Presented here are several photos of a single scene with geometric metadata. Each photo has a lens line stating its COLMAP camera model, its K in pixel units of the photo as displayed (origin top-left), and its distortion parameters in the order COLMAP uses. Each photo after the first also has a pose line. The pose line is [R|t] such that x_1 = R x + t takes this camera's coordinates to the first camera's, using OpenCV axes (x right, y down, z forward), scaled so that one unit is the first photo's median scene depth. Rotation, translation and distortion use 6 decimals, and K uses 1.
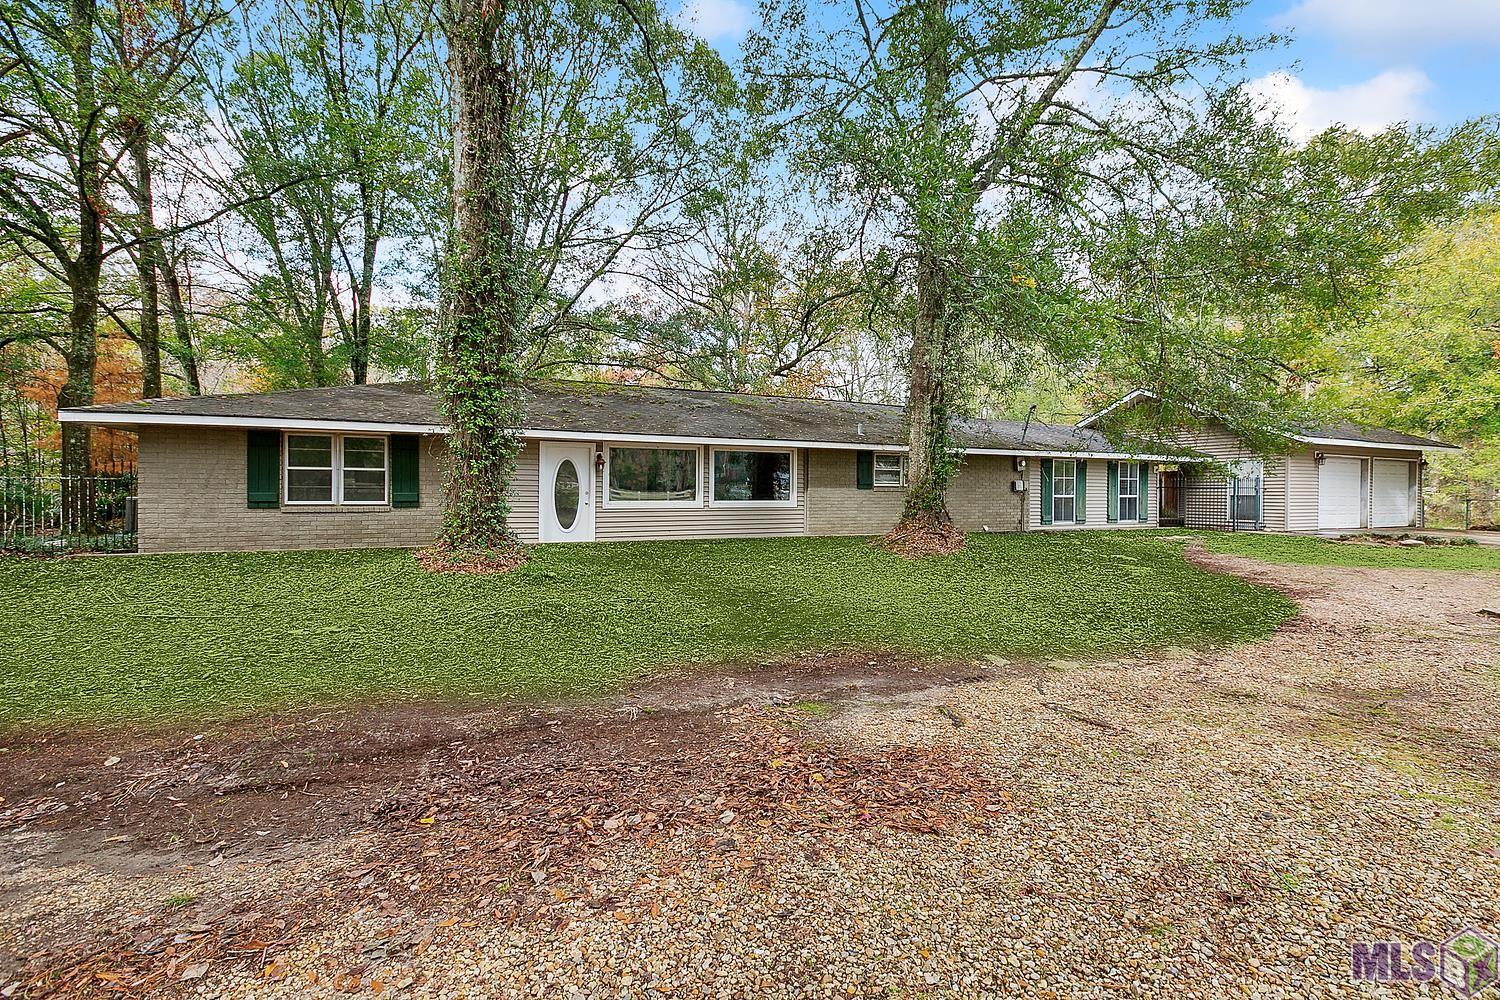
lens RADIAL K [[676.1, 0, 750.7], [0, 676.1, 504.1], [0, 0, 1]] dist [-0.001499, -0.000030]
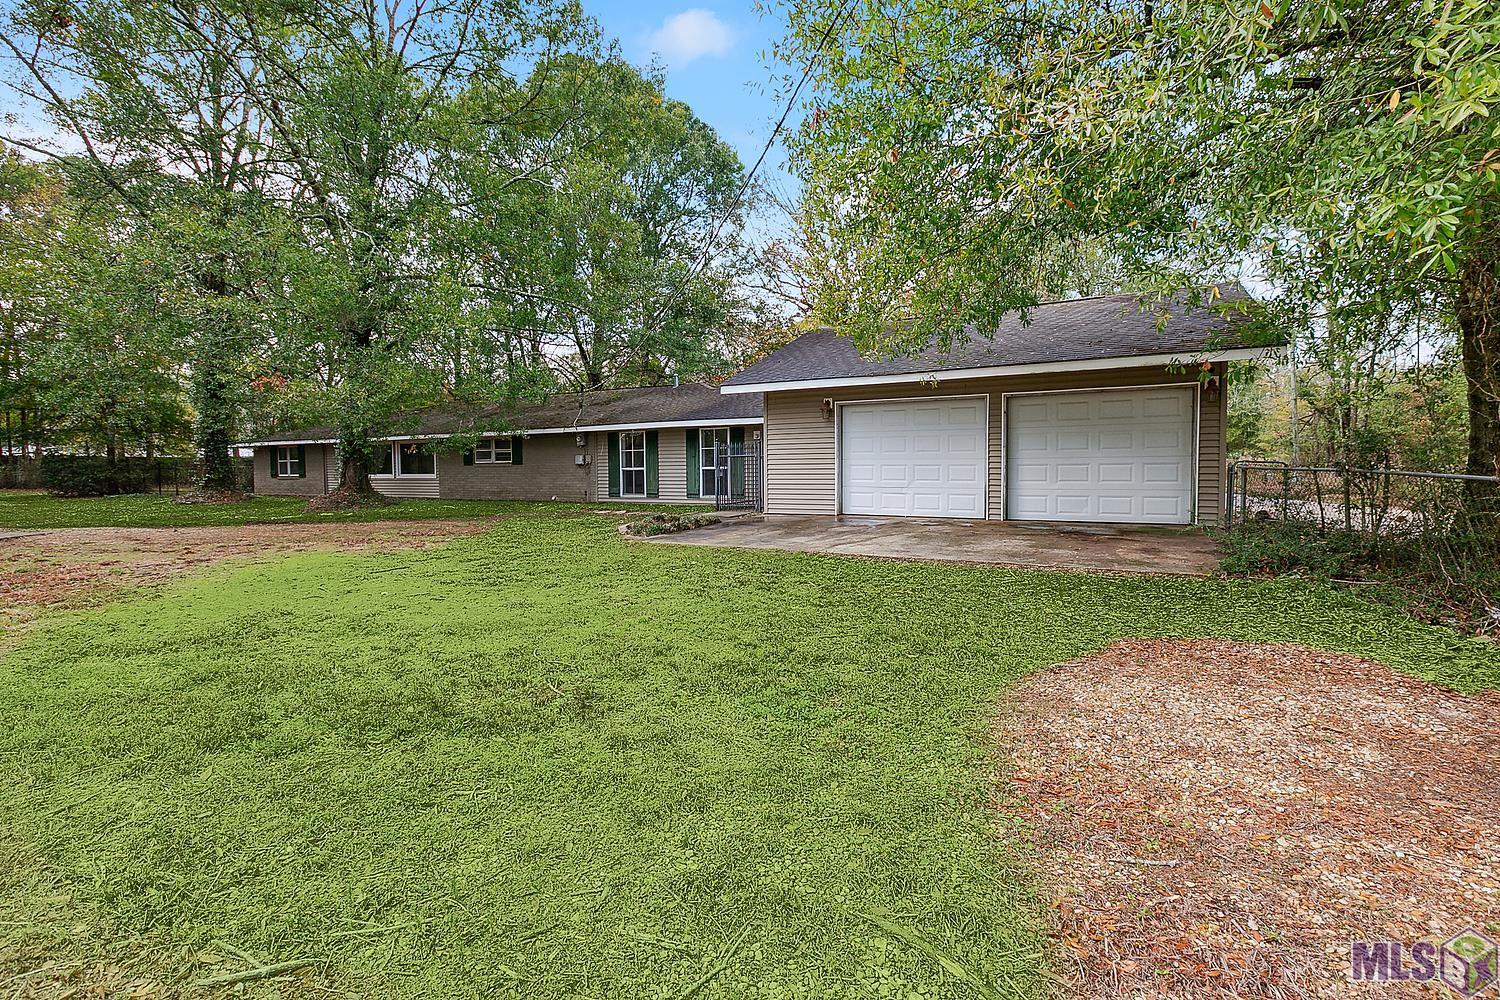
lens RADIAL K [[676.1, 0, 750.1], [0, 676.1, 496.5], [0, 0, 1]] dist [-0.001499, -0.000030]
pose [[0.556655, 0.025575, -0.830350, 0.837319], [-0.002121, 0.999567, 0.029365, -0.000605], [0.830741, -0.014585, 0.556468, 0.348267]]
